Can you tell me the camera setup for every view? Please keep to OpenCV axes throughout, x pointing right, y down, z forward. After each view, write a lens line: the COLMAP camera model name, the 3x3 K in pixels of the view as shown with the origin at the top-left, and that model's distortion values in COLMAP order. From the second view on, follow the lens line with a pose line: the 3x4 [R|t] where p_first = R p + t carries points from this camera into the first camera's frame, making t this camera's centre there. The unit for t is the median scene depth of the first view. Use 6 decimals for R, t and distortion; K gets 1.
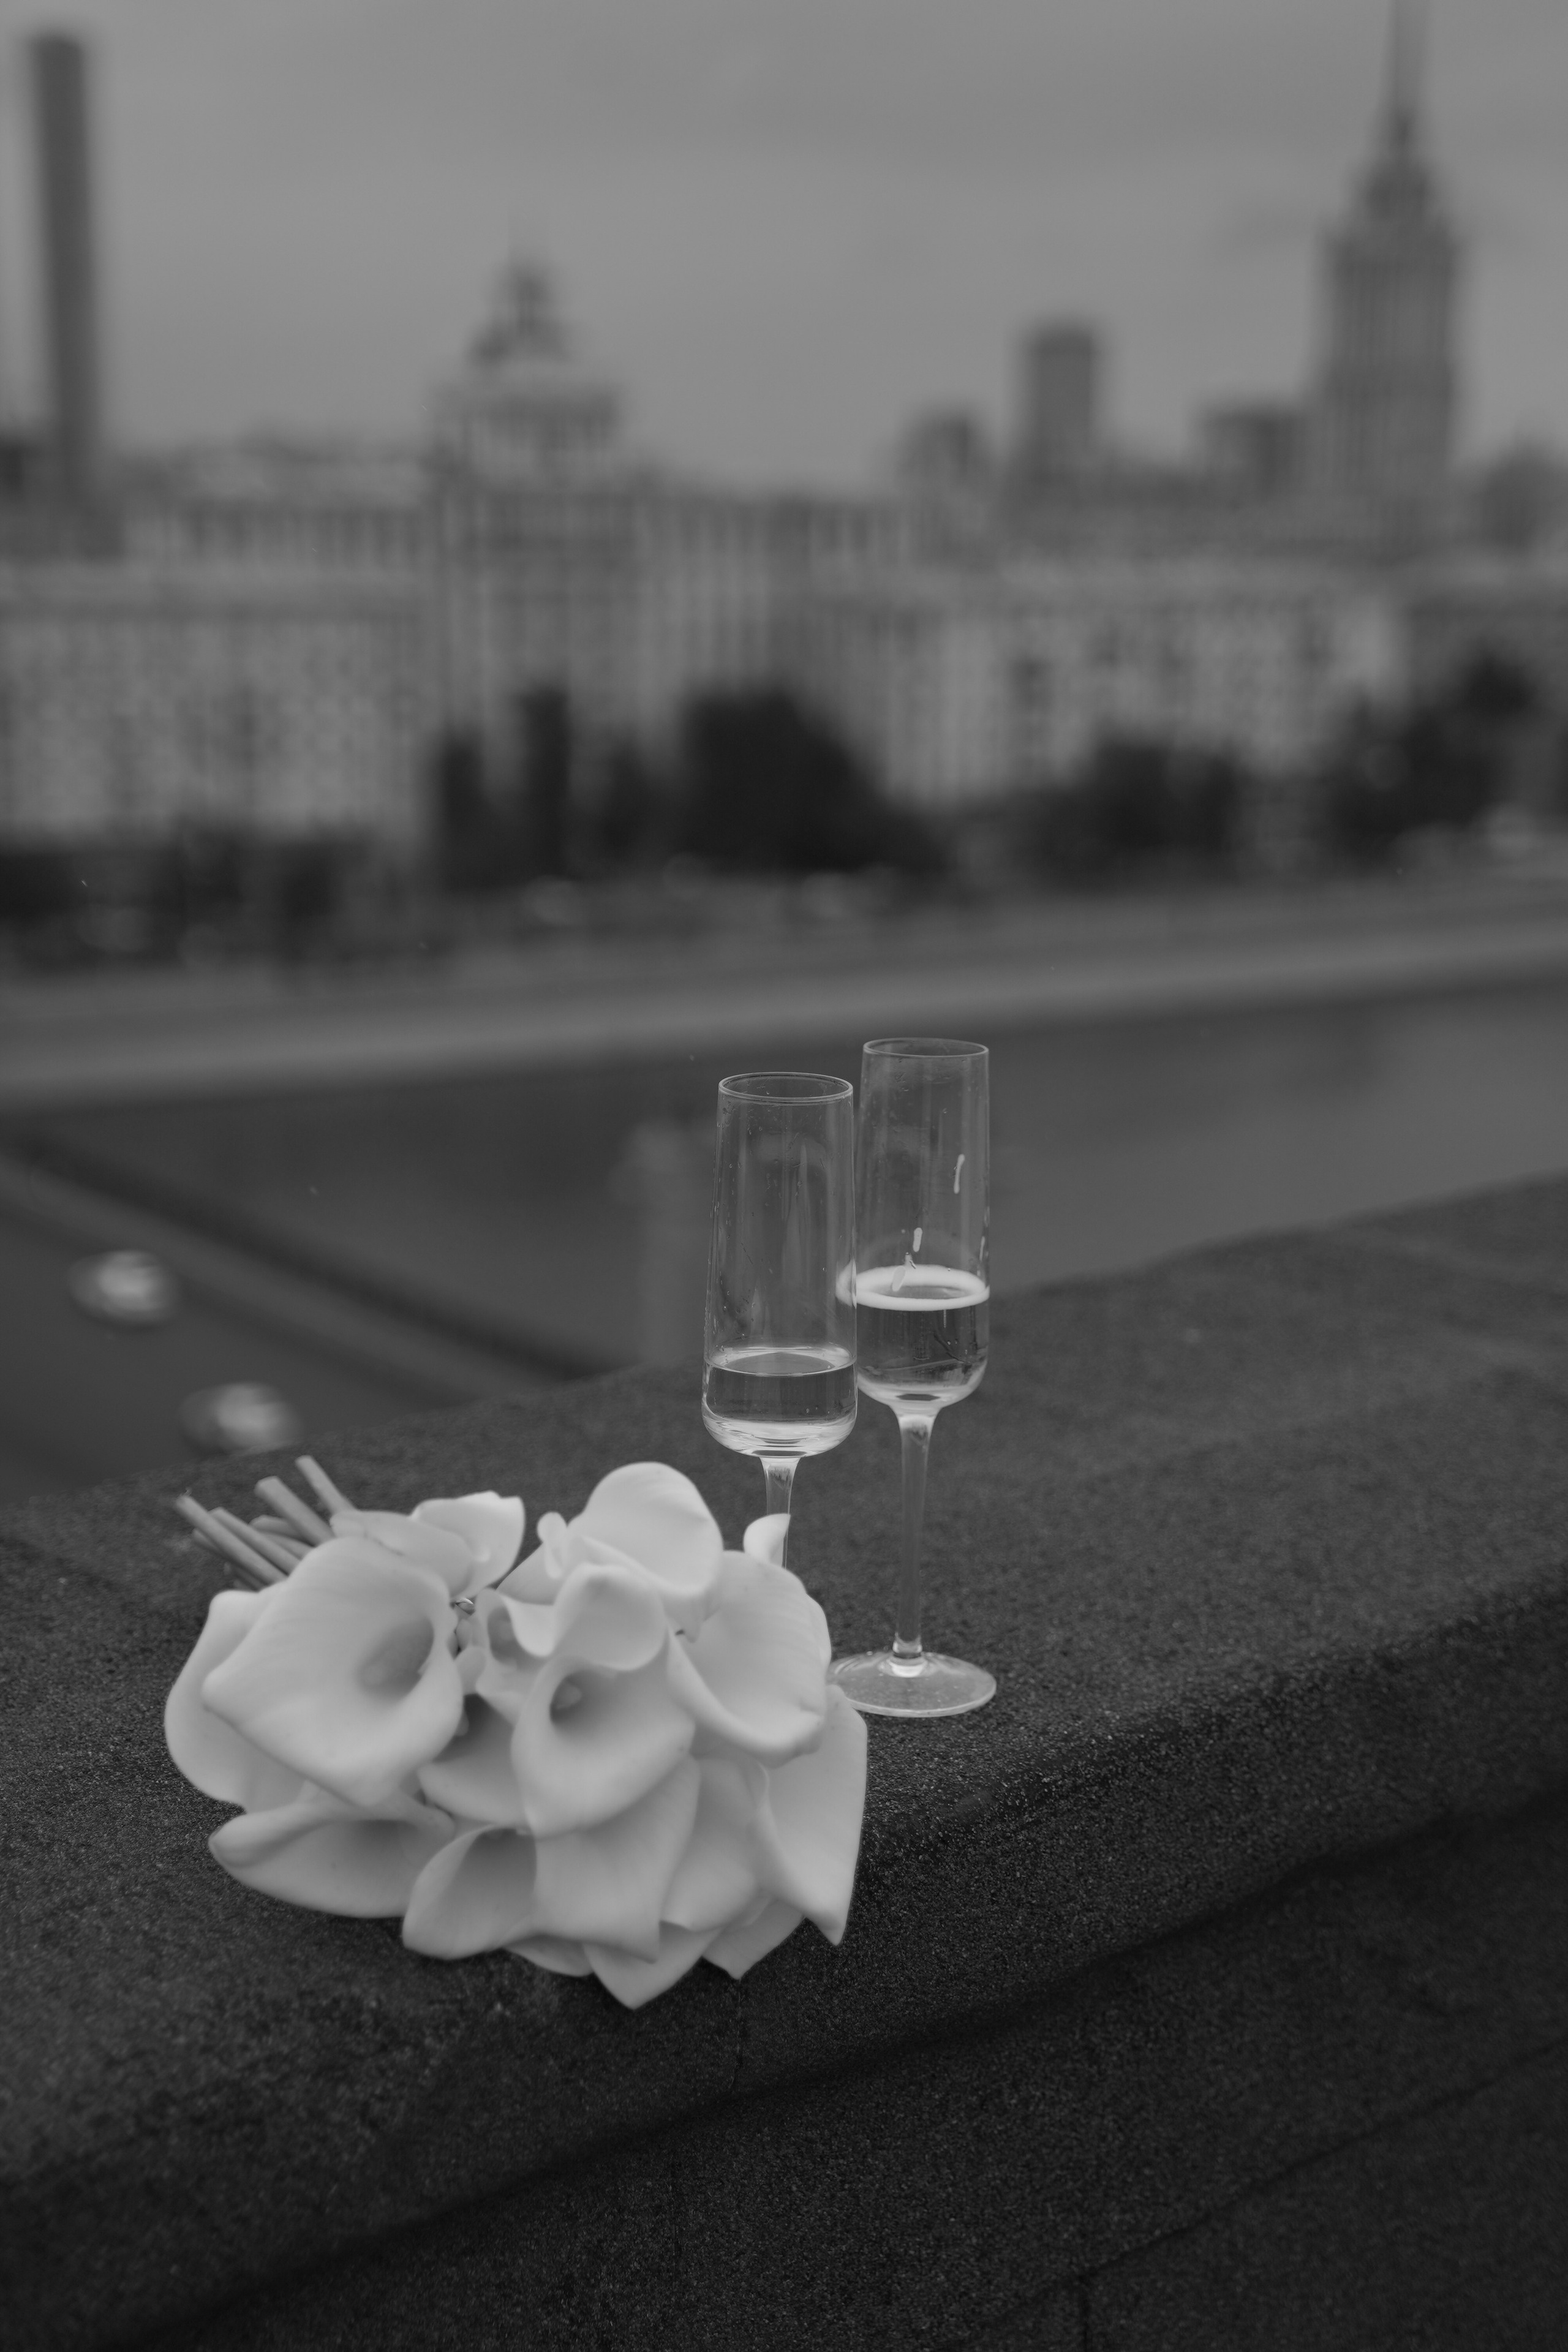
lens RADIAL K [[3183.3, 0, 784.0], [0, 3183.3, 1176.0], [0, 0, 1]] dist [0.152860, 0.002729]
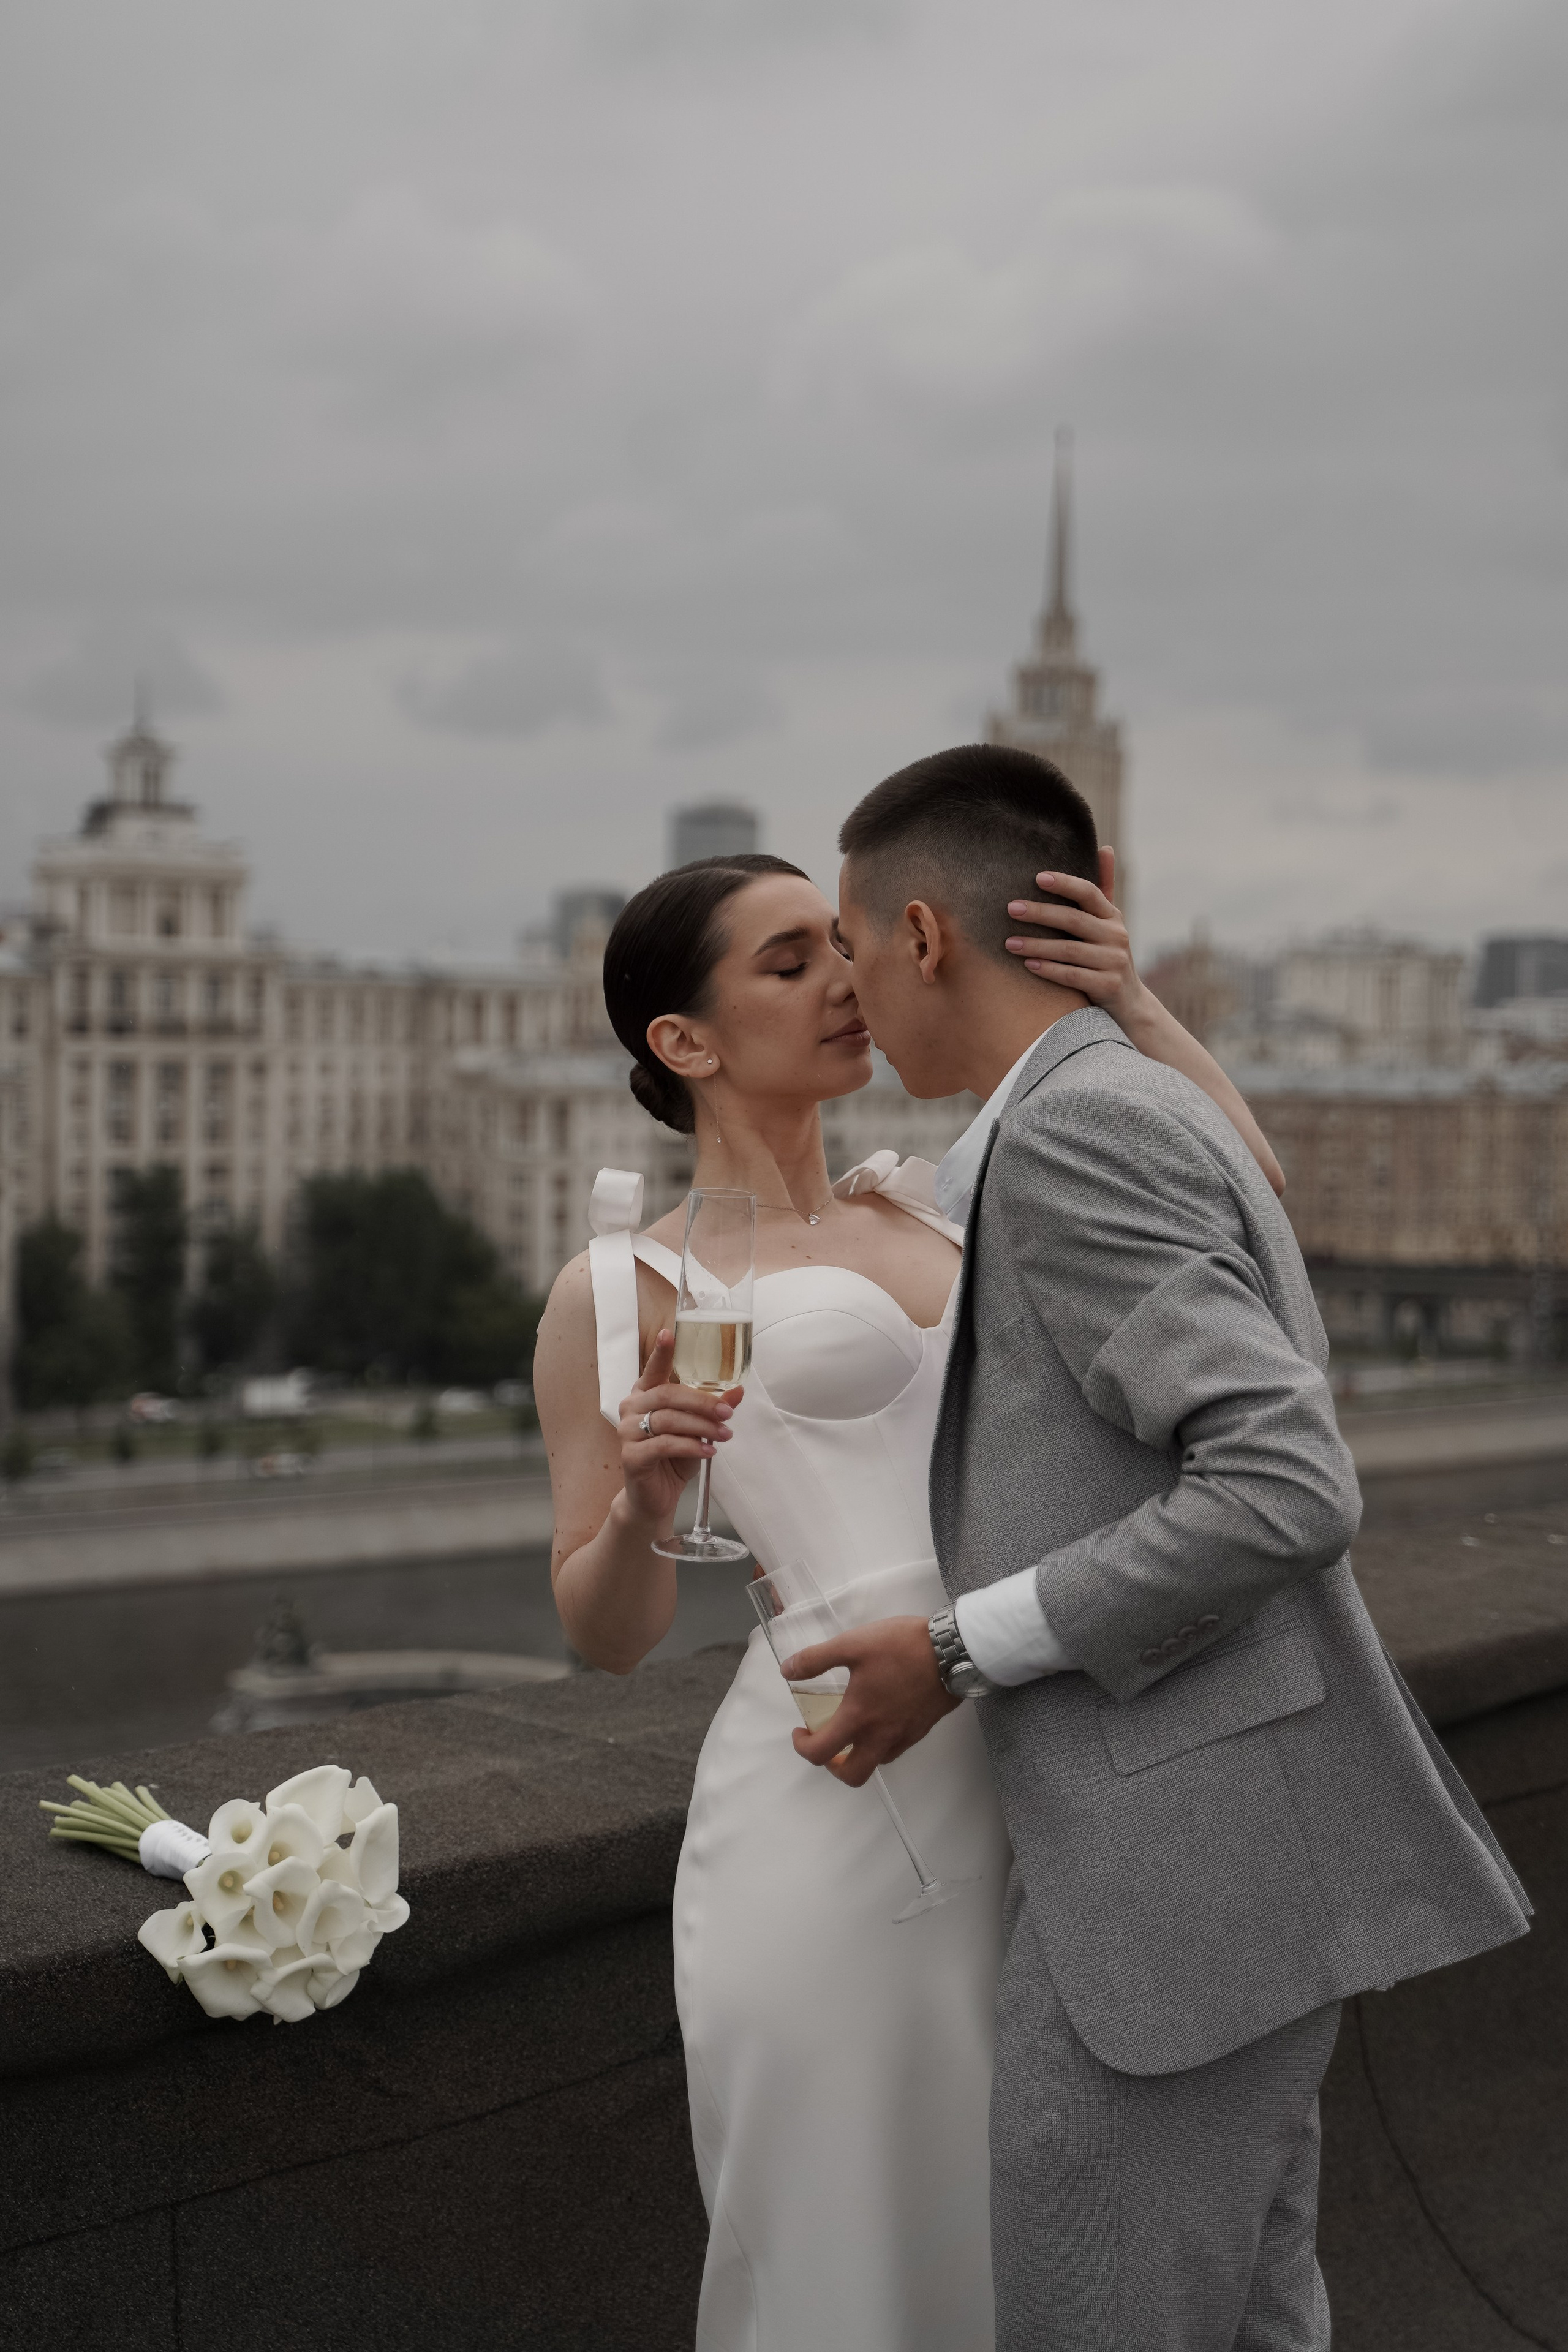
lens RADIAL K [[3696.0, 0, 783.0], [0, 3696.0, 1110.5], [0, 0, 1]] dist [0.118854, 0.123405]
pose [[0.995906, 0.013828, 0.089334, 0.222581], [0.000871, 0.986717, -0.162443, 0.037944], [-0.090393, 0.161856, 0.982666, -1.281481]]
